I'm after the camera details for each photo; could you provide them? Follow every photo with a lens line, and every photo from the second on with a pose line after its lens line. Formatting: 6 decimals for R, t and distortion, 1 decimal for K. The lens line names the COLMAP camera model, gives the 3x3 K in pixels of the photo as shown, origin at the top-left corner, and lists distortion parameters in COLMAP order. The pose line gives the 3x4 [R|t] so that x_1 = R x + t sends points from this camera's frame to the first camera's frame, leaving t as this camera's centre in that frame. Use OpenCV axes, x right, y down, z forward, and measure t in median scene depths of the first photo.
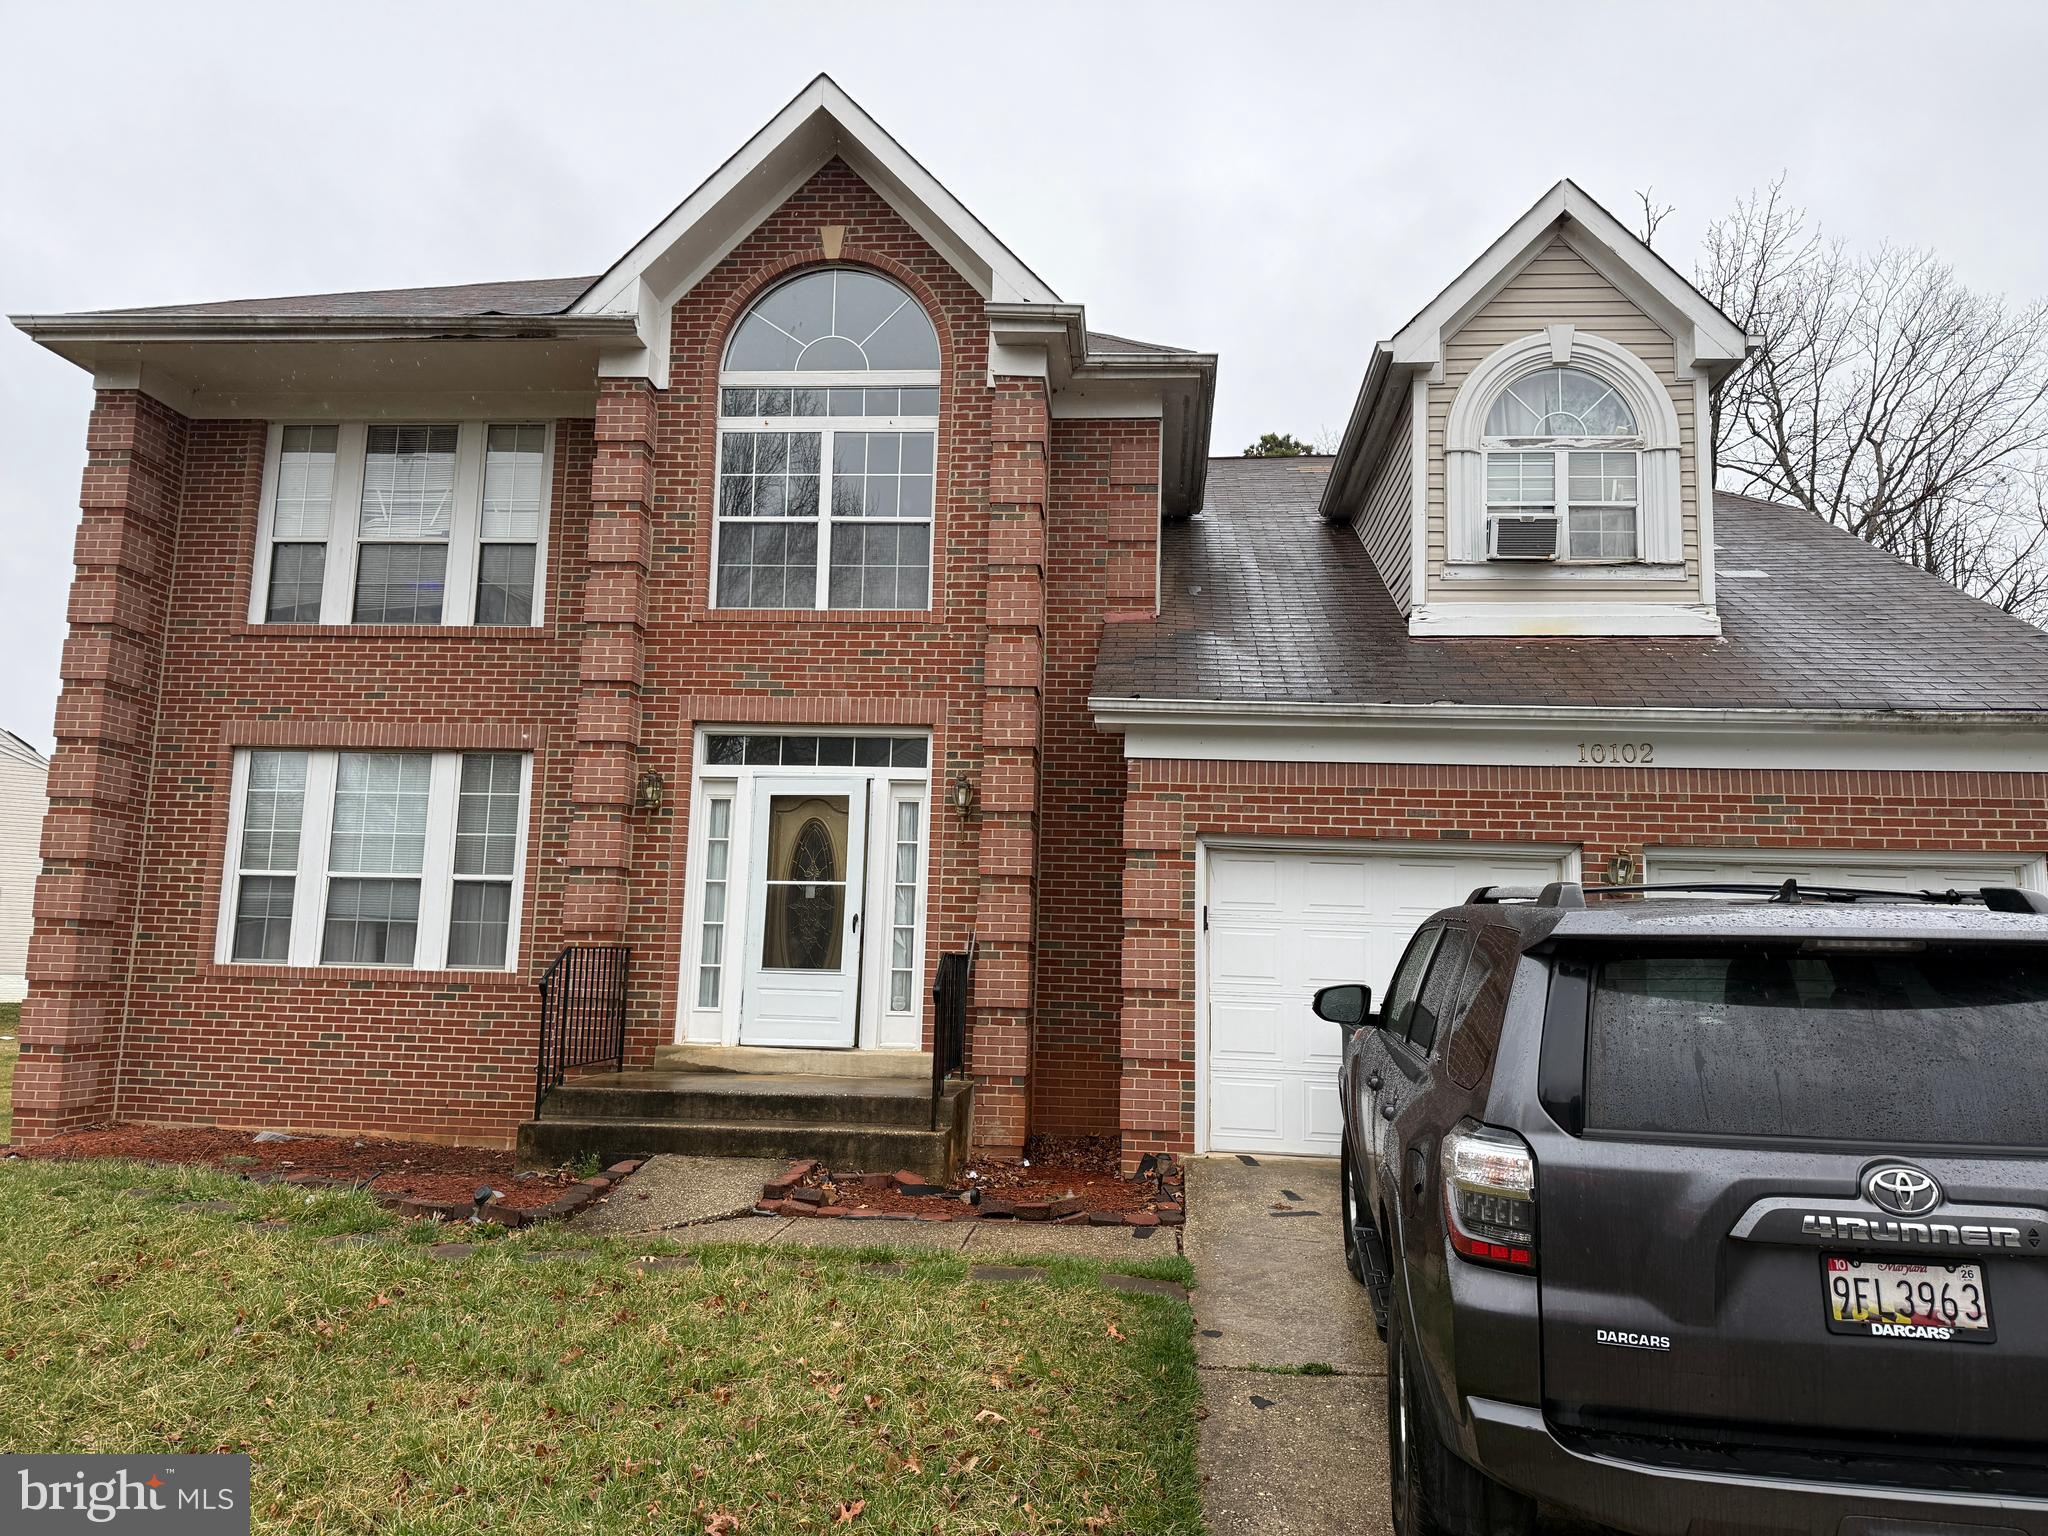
lens RADIAL K [[1408.9, 0, 1026.7], [0, 1408.9, 771.1], [0, 0, 1]] dist [0.074388, -0.085212]
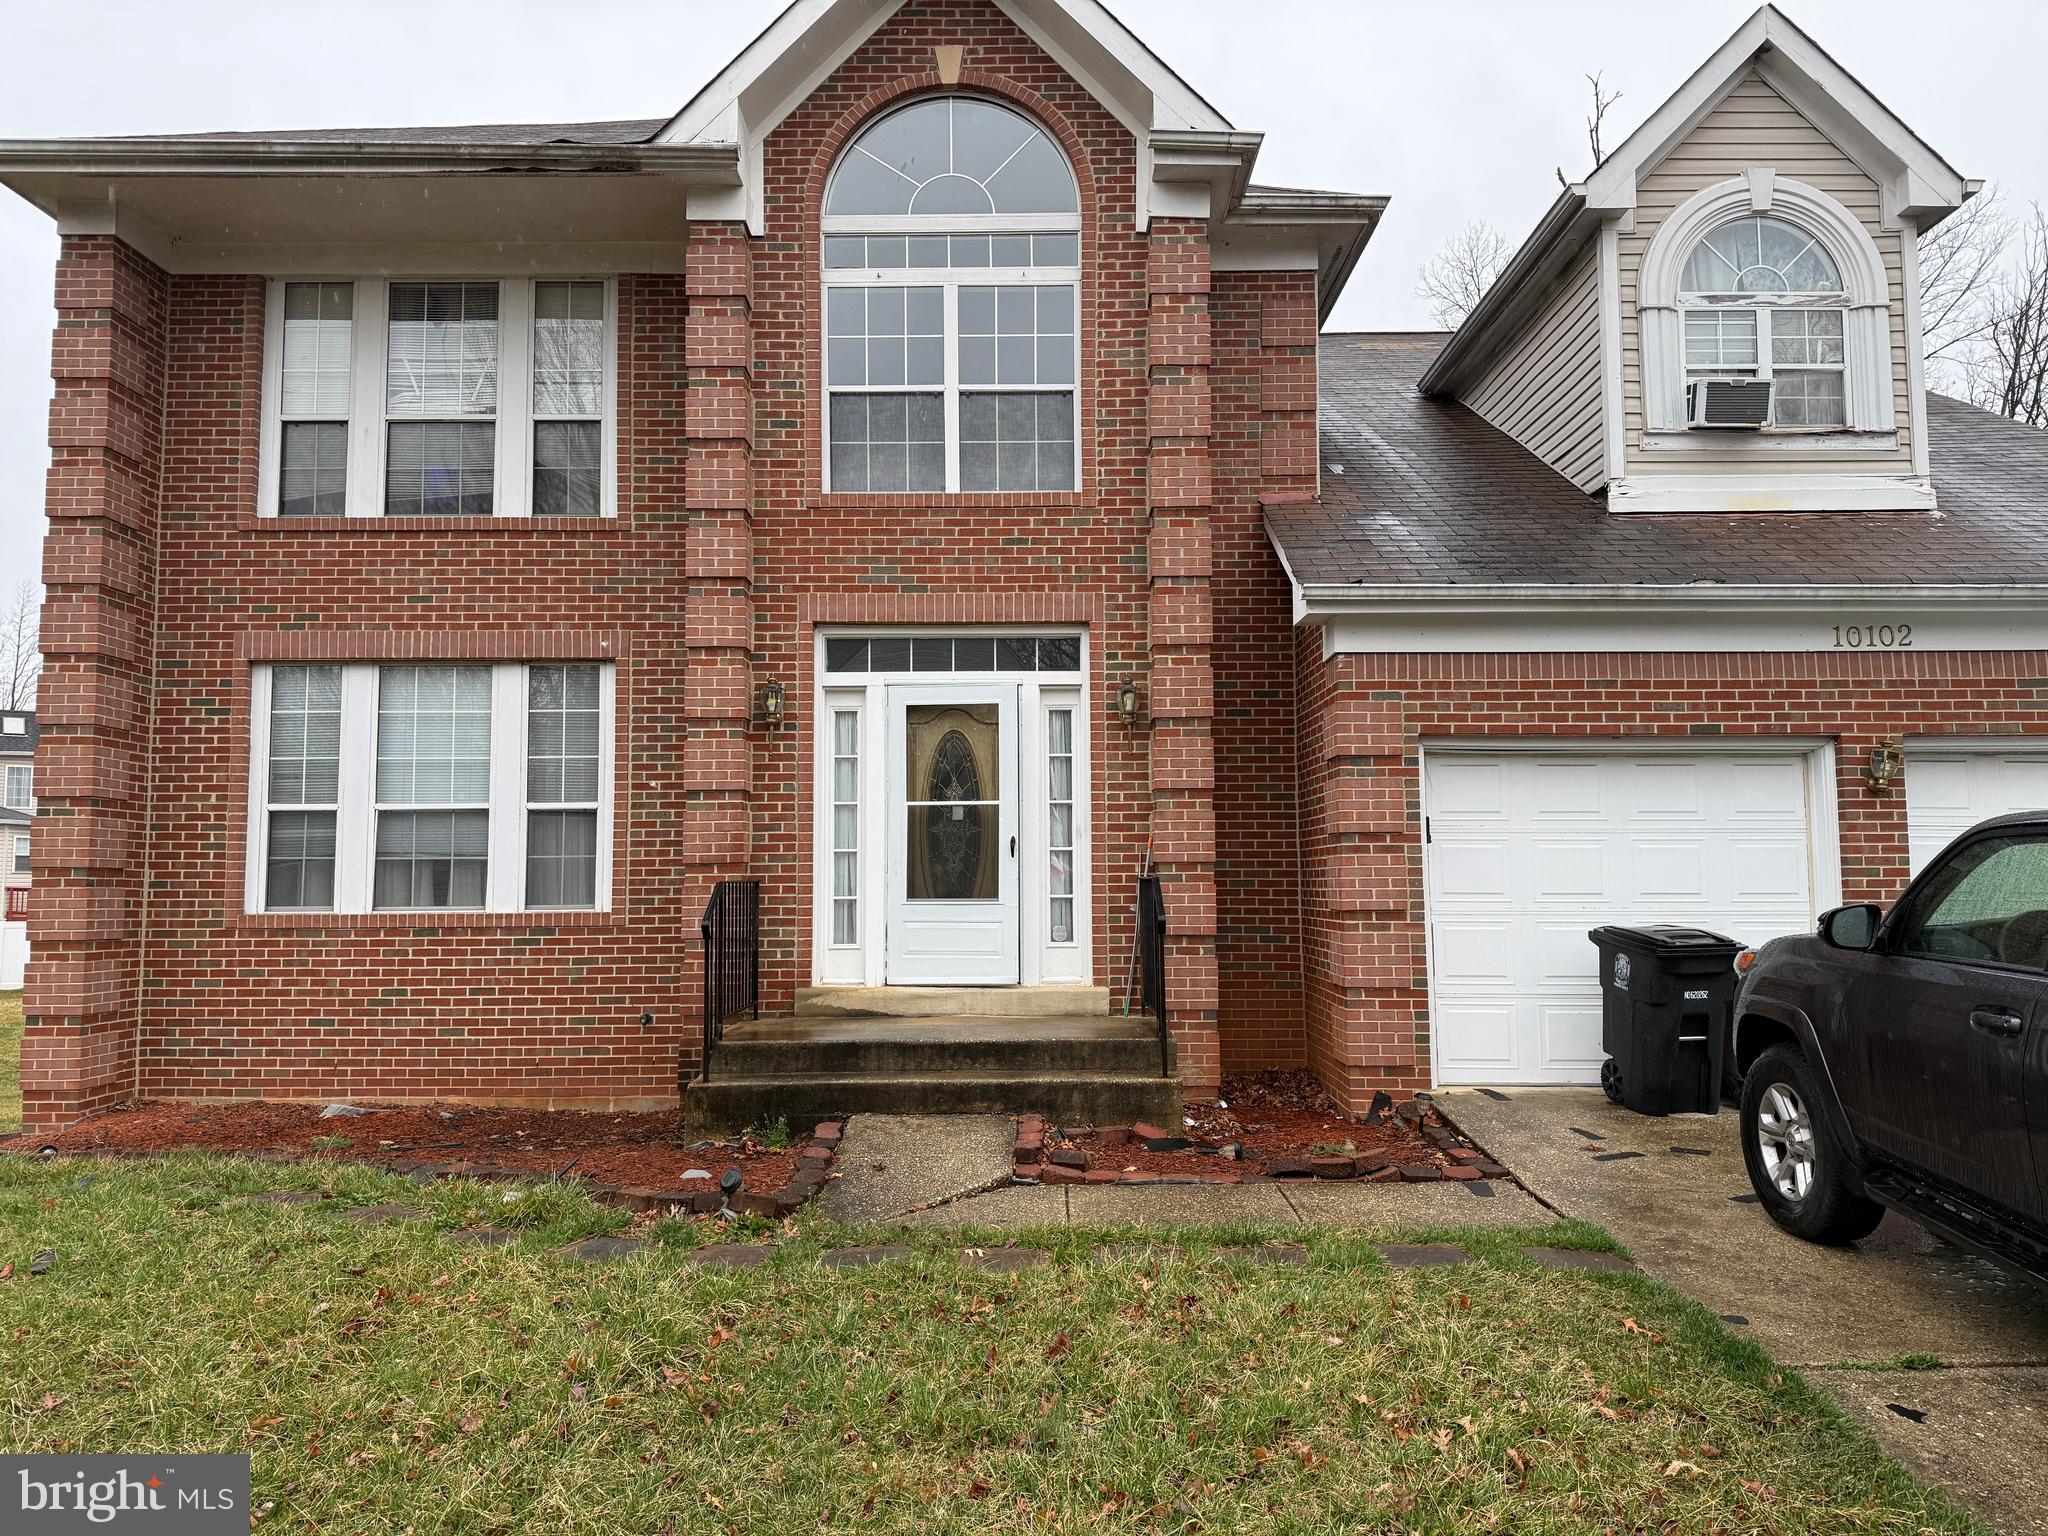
lens RADIAL K [[1415.3, 0, 1020.3], [0, 1415.3, 764.5], [0, 0, 1]] dist [0.076867, -0.090477]
pose [[0.995960, -0.025057, 0.086234, -0.181896], [0.020267, 0.998226, 0.055987, 0.005956], [-0.087484, -0.054013, 0.994701, 0.106039]]
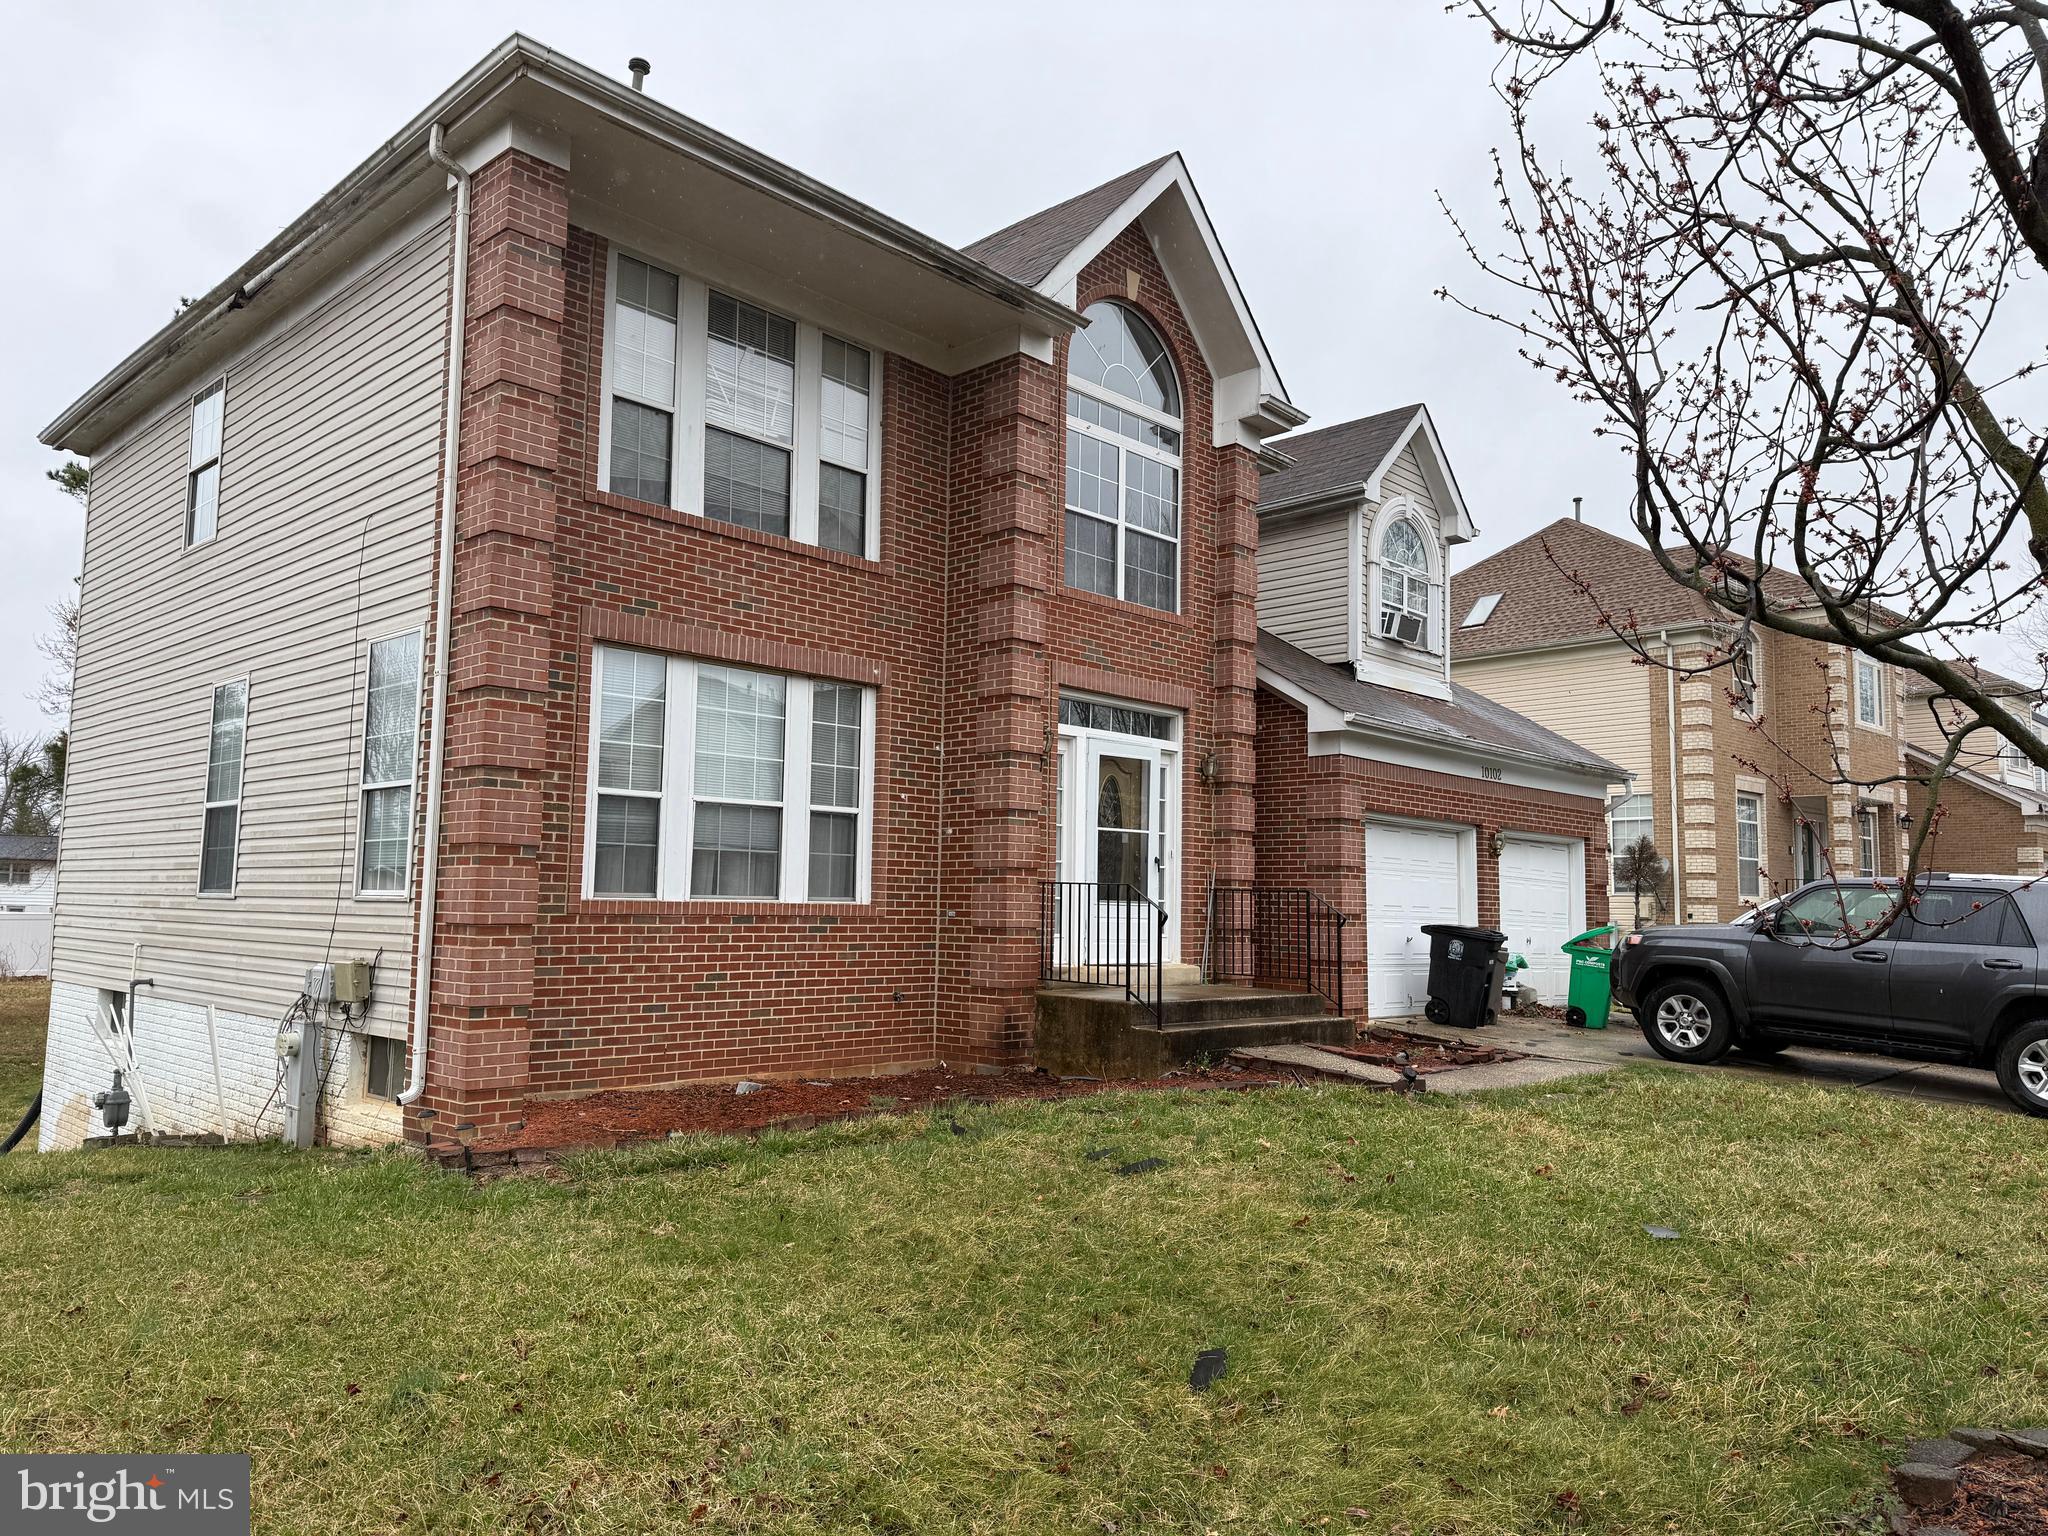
lens RADIAL K [[1397.2, 0, 1024.0], [0, 1397.2, 768.0], [0, 0, 1]] dist [0.184376, -0.121475]
pose [[0.626768, 0.062373, 0.776705, -1.098459], [-0.109927, 0.993900, 0.008892, 0.023860], [-0.771413, -0.090954, 0.629801, 0.296934]]
